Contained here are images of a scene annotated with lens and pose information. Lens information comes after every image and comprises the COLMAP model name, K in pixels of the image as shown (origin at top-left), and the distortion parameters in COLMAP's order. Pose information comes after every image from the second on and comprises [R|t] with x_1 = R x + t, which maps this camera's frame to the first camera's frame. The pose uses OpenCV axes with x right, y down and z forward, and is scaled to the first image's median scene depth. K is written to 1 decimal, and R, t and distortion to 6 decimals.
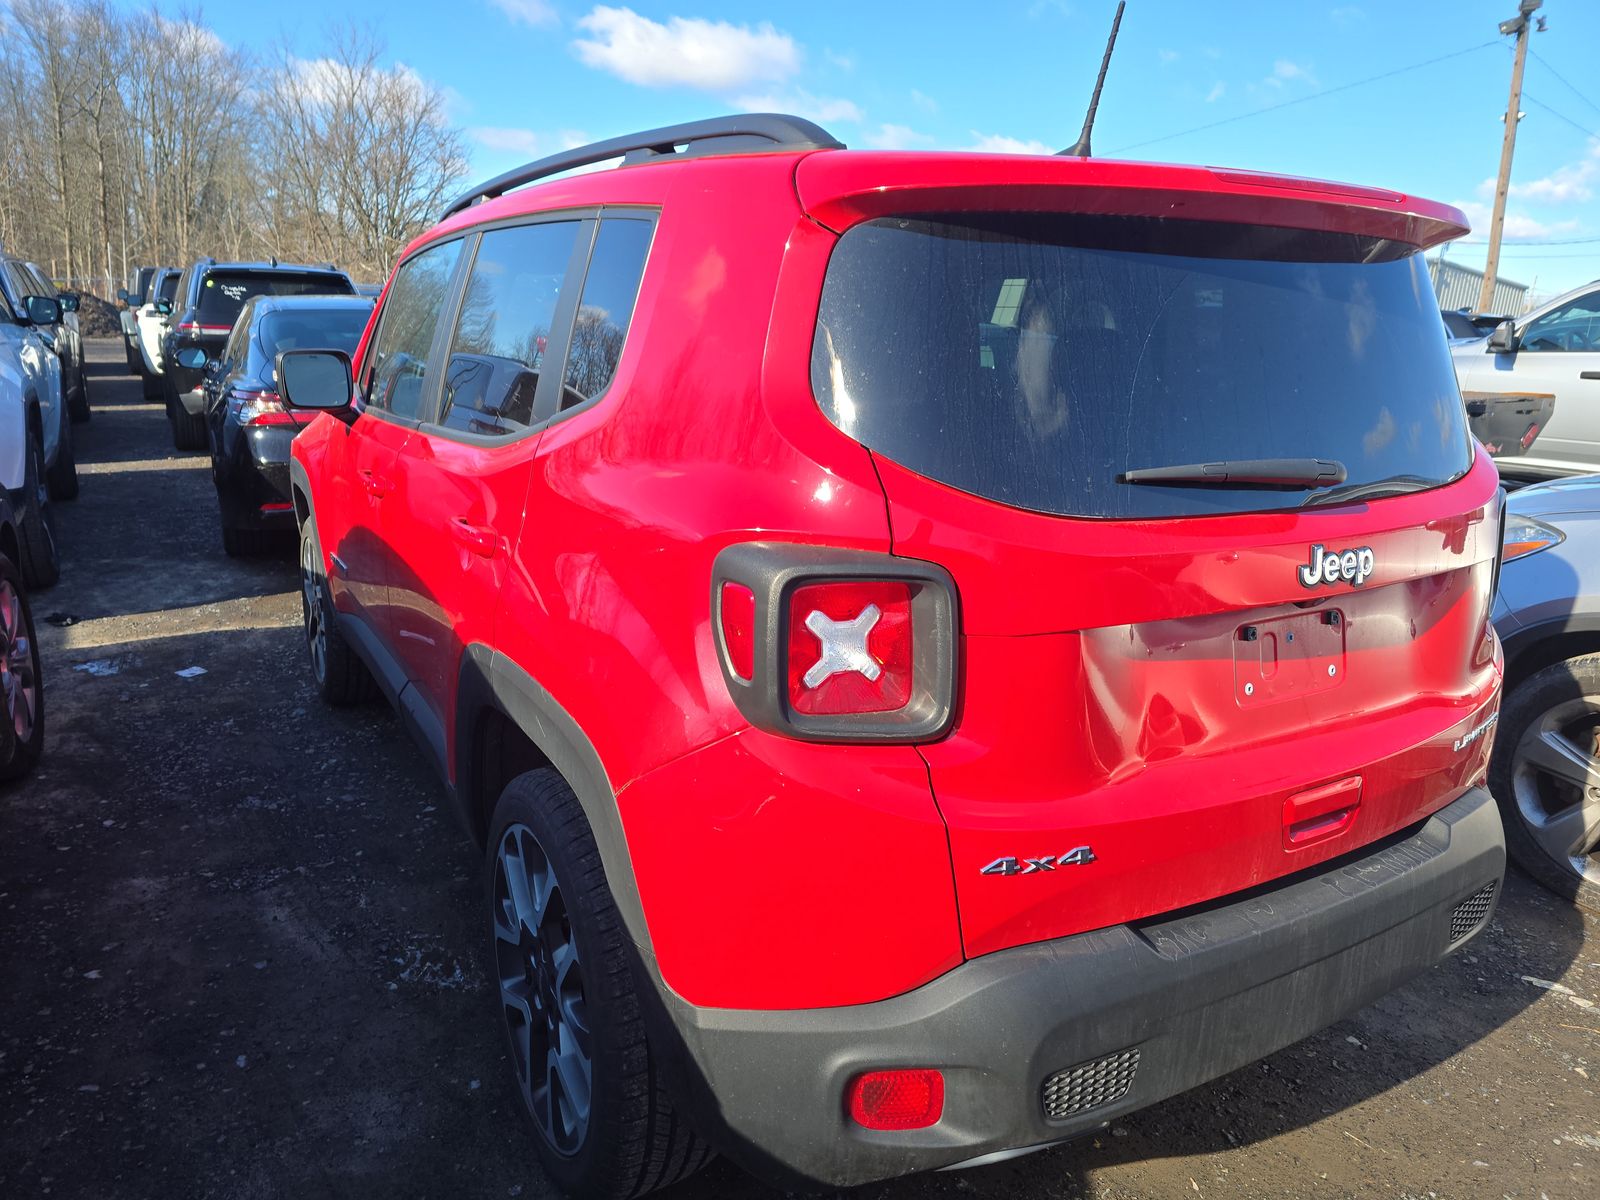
lens RADIAL K [[1052.0, 0, 826.8], [0, 1052.0, 586.2], [0, 0, 1]] dist [0.066870, -0.058068]
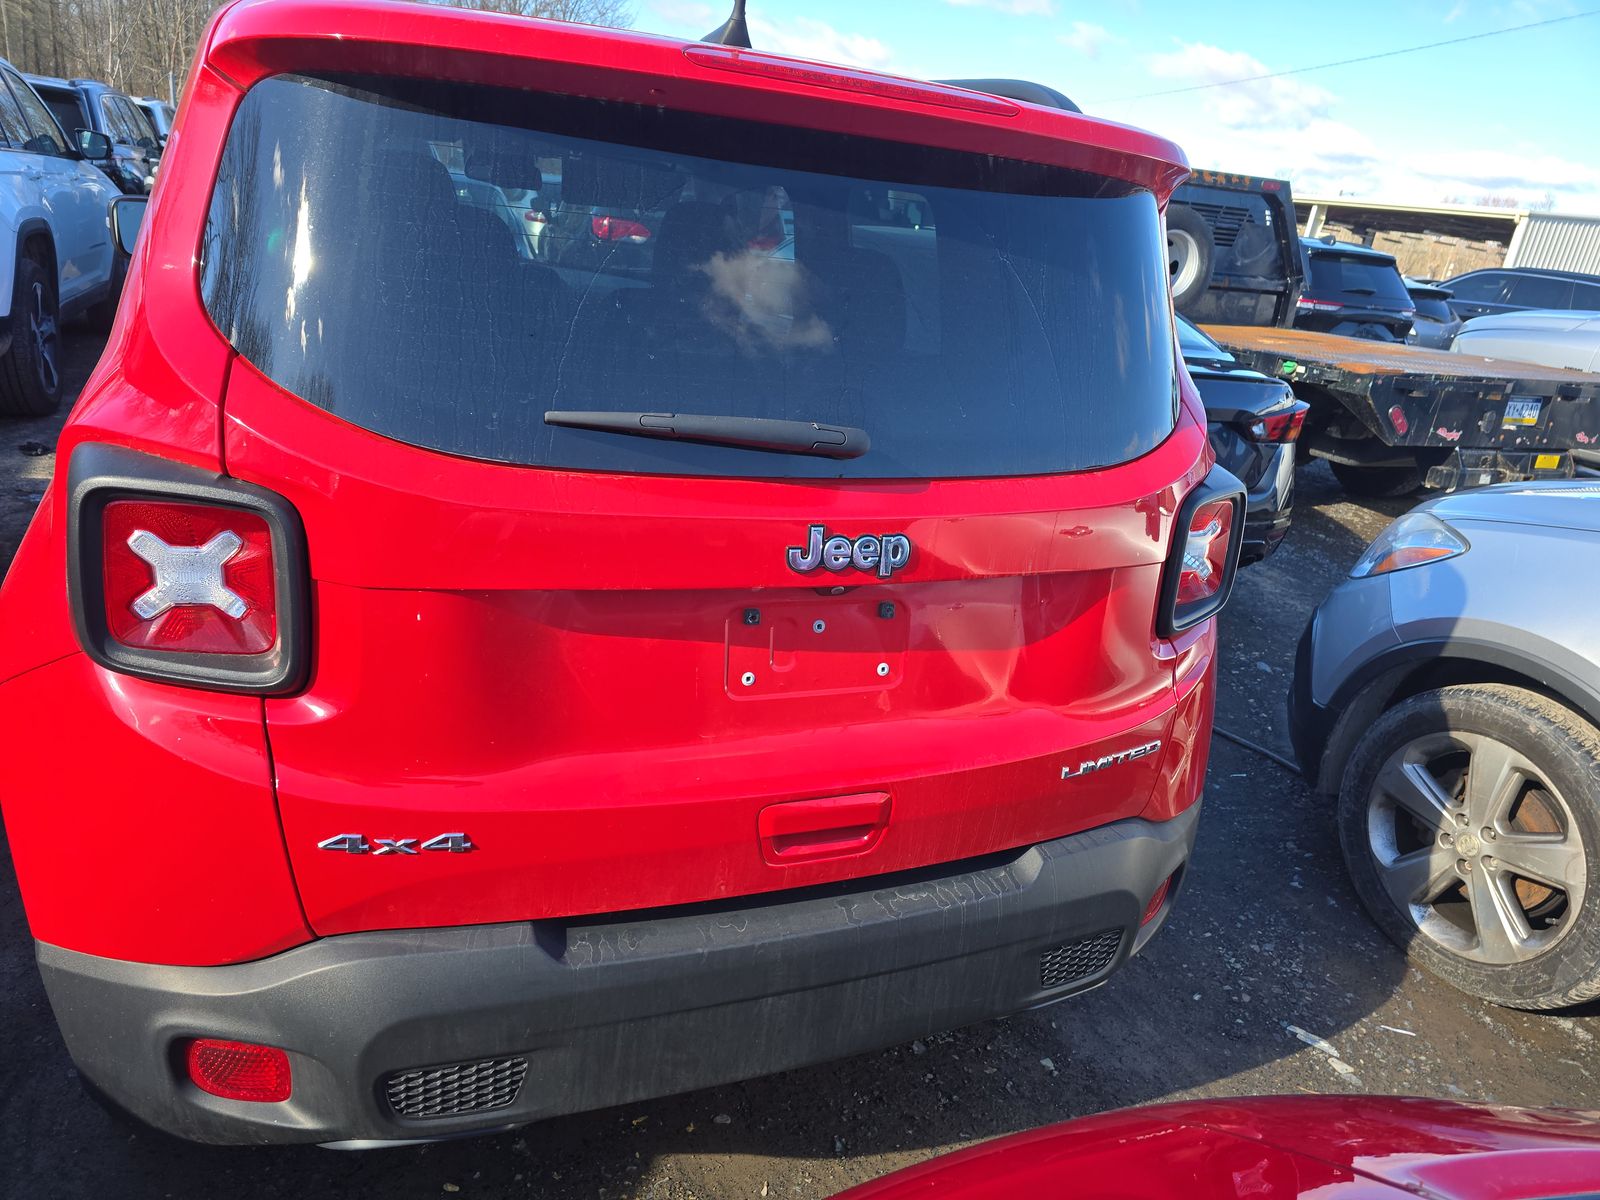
lens RADIAL K [[1052.0, 0, 826.8], [0, 1052.0, 586.2], [0, 0, 1]] dist [0.066870, -0.058068]
pose [[0.986117, 0.125764, -0.108426, 0.517869], [-0.116333, 0.989184, 0.089338, -0.060403], [0.118489, -0.075484, 0.990082, 0.149944]]
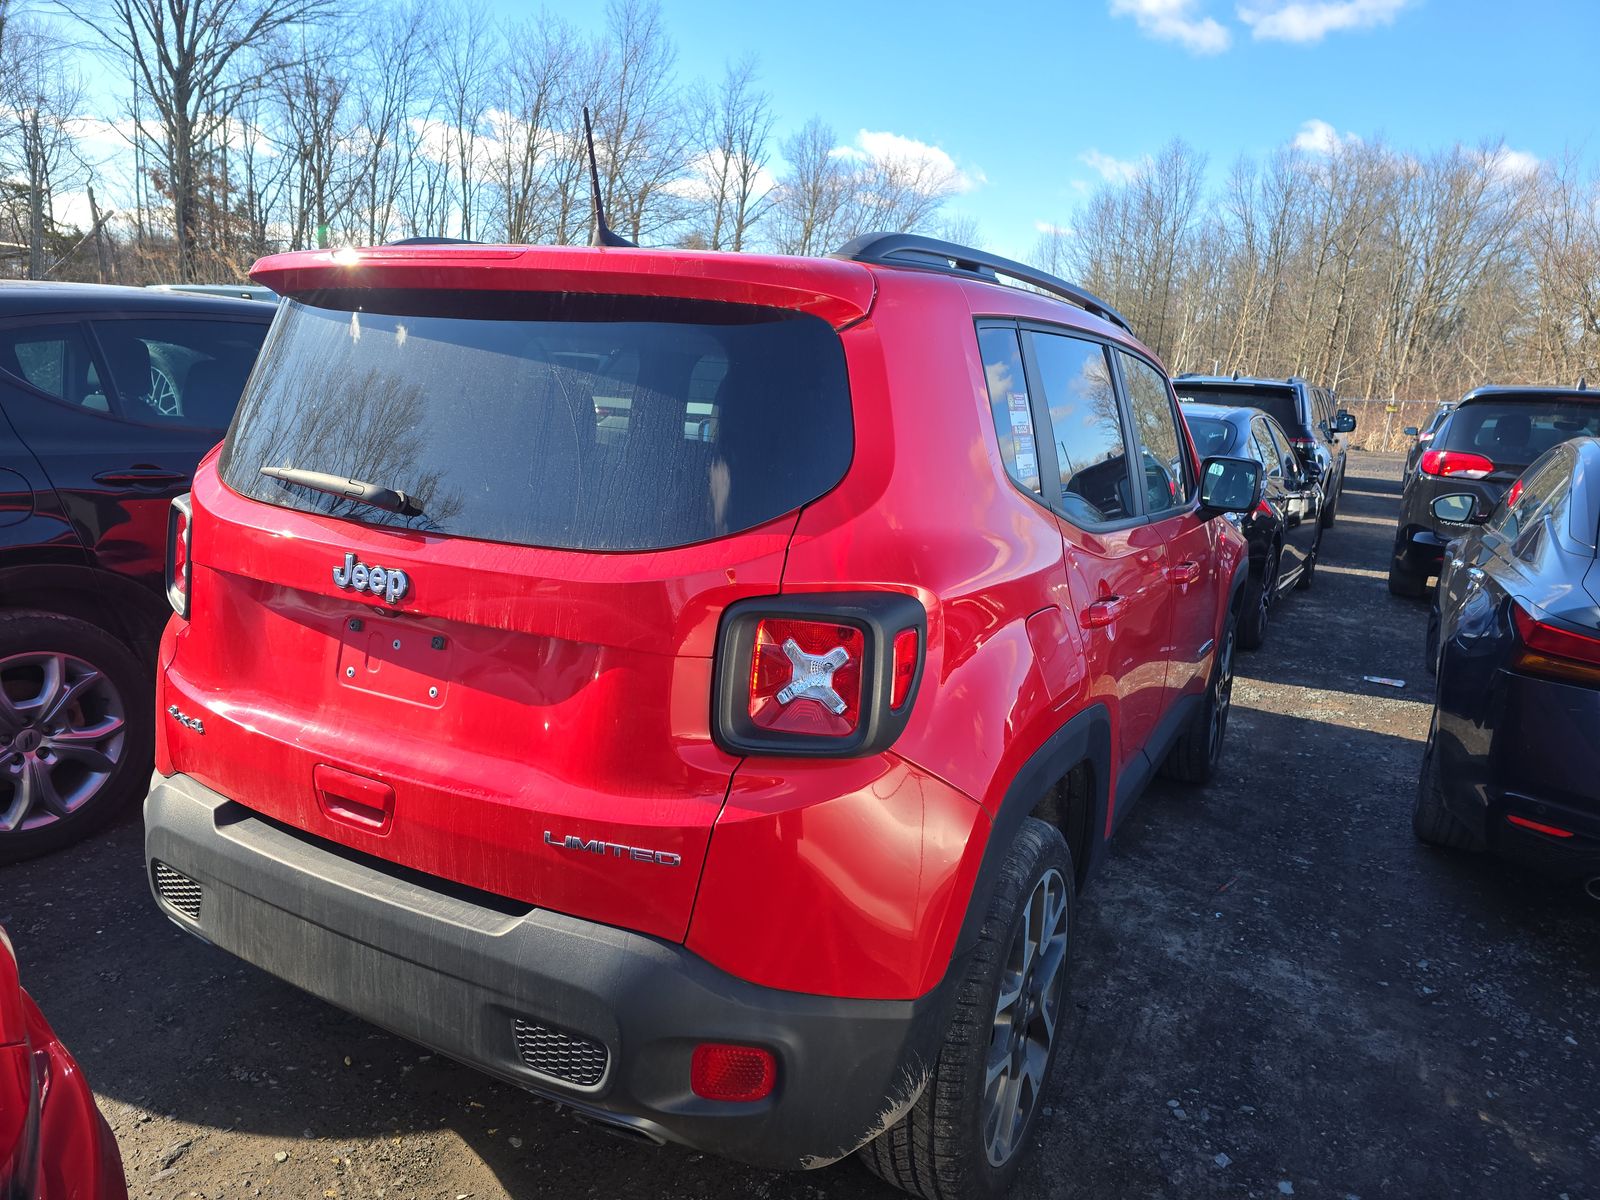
lens RADIAL K [[1078.9, 0, 800.0], [0, 1078.9, 600.0], [0, 0, 1]] dist [0.048902, -0.042535]
pose [[0.517926, 0.172735, -0.837804, 1.569846], [-0.255909, 0.965834, 0.040930, -0.149329], [0.816249, 0.193203, 0.544435, 0.699984]]
